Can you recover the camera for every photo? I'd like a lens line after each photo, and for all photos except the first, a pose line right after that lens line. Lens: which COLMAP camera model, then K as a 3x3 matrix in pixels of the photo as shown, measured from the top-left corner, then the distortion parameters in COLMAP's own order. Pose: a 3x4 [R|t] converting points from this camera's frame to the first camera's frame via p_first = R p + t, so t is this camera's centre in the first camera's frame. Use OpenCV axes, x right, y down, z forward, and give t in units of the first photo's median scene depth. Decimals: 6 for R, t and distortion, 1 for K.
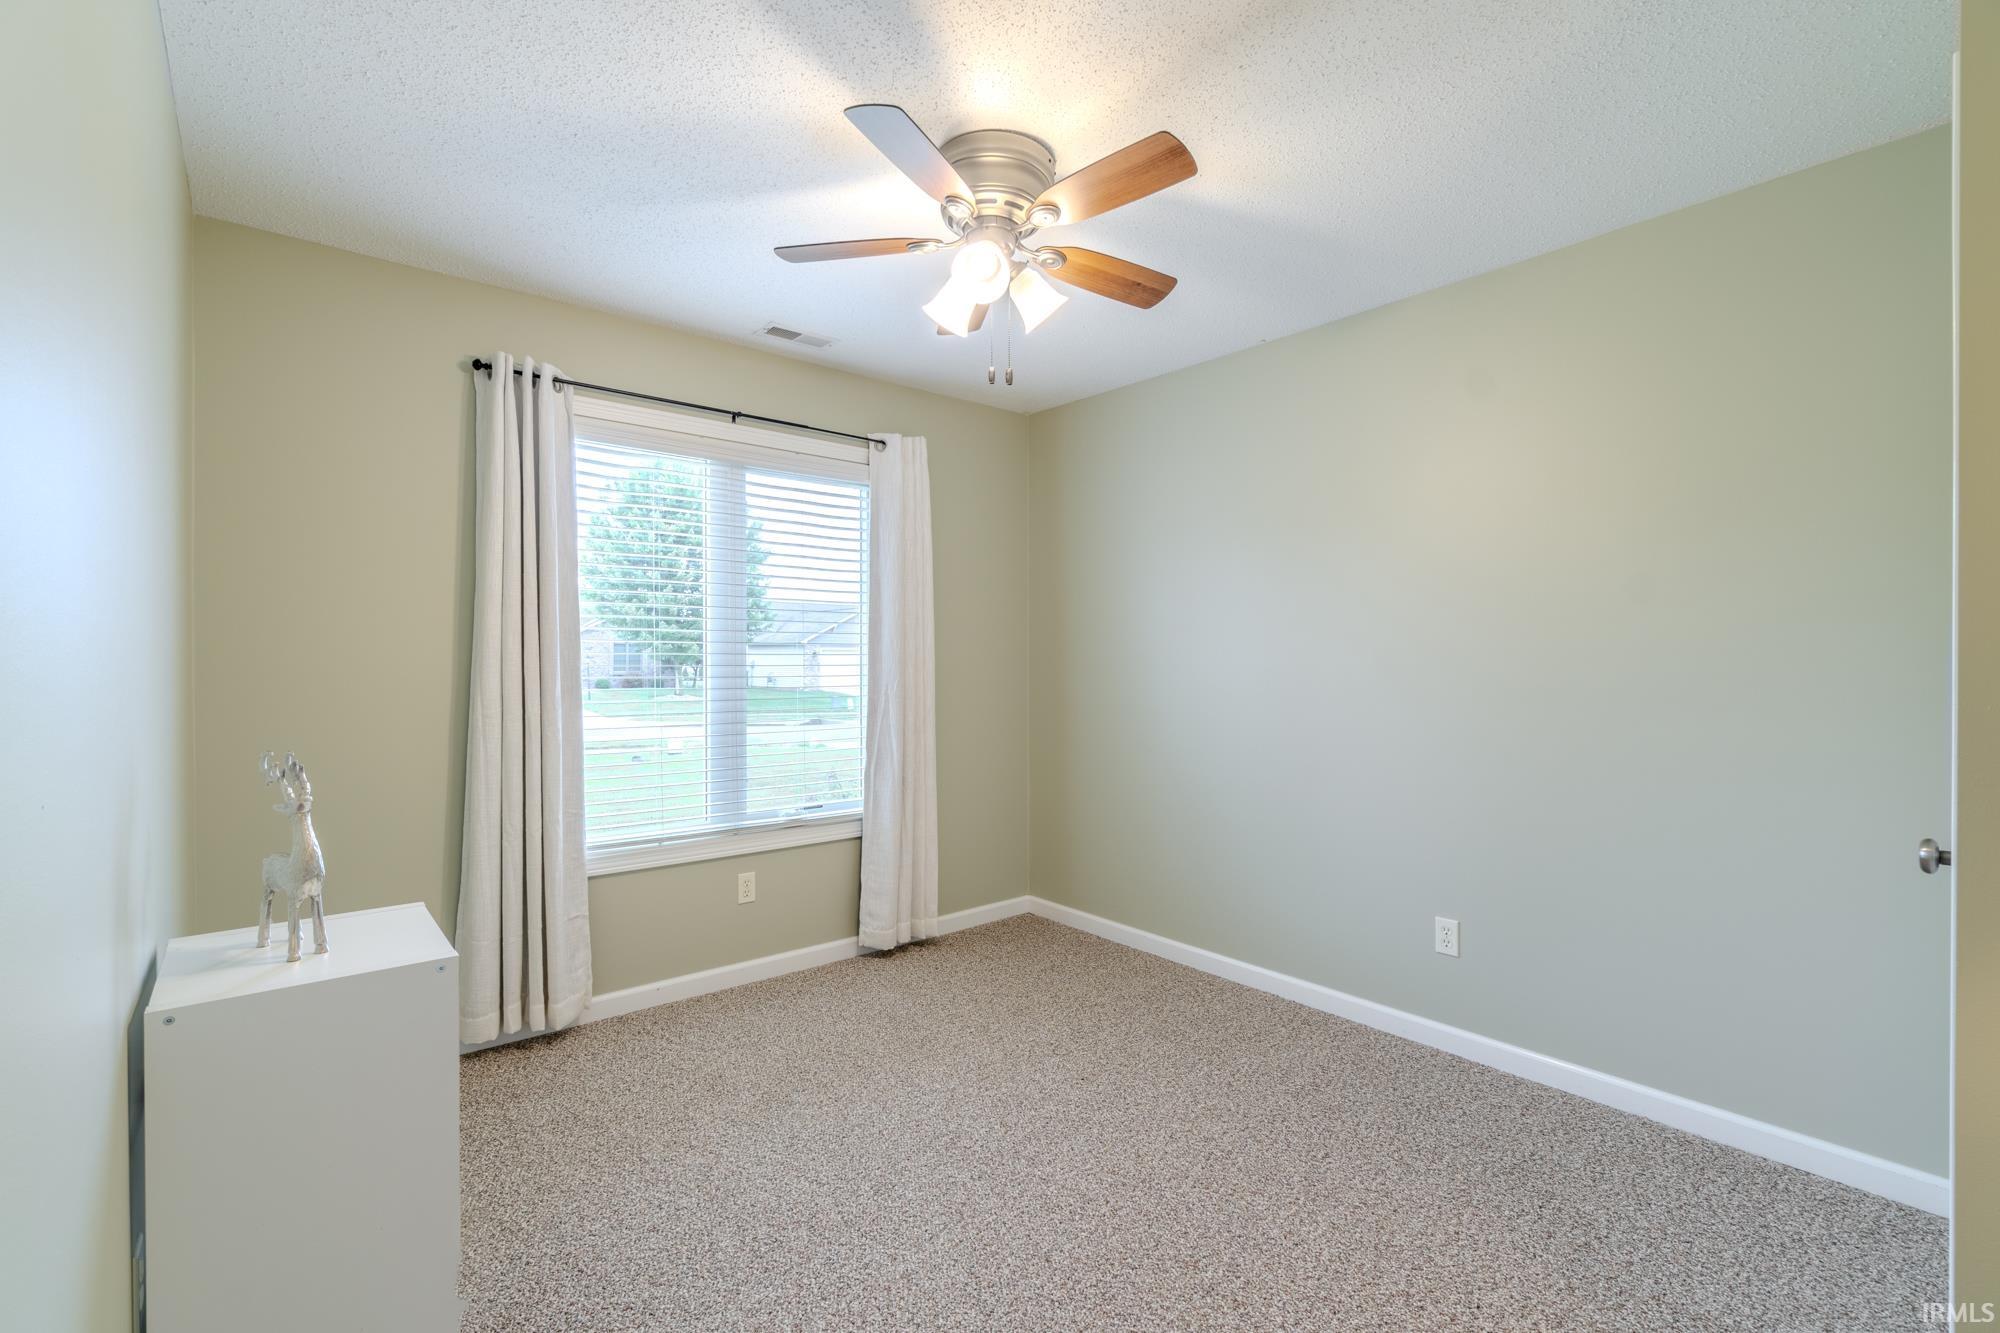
lens RADIAL K [[878.4, 0, 996.5], [0, 878.4, 667.2], [0, 0, 1]] dist [-0.008257, 0.001848]
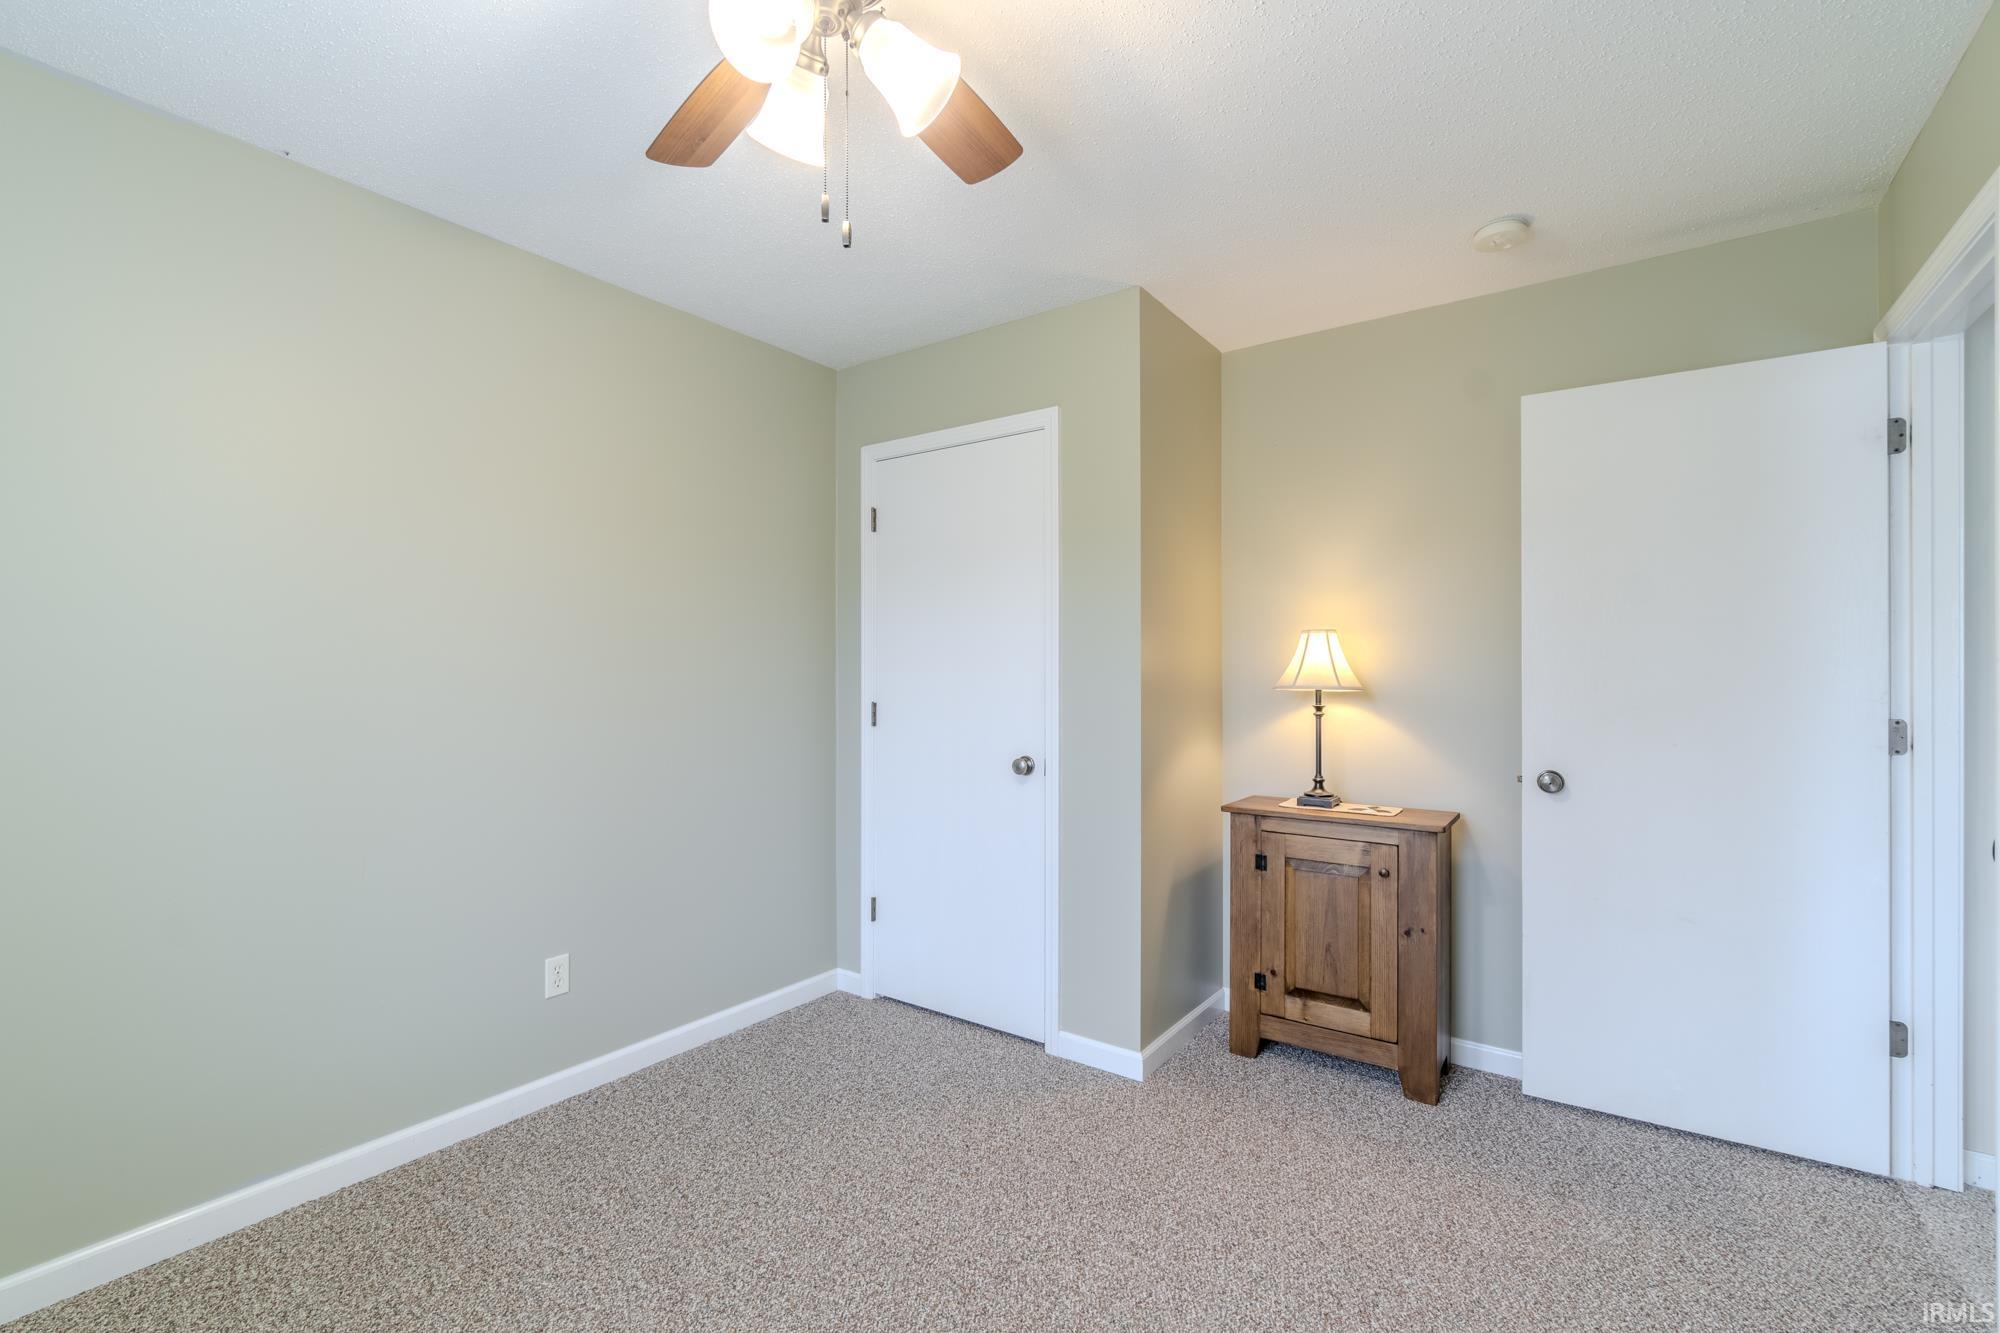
lens RADIAL K [[878.4, 0, 995.9], [0, 878.4, 666.4], [0, 0, 1]] dist [-0.008257, 0.001848]
pose [[-0.251668, -0.001705, 0.967812, -0.485692], [0.000501, 0.999998, 0.001892, -0.017178], [-0.967813, 0.000961, -0.251667, 0.786418]]
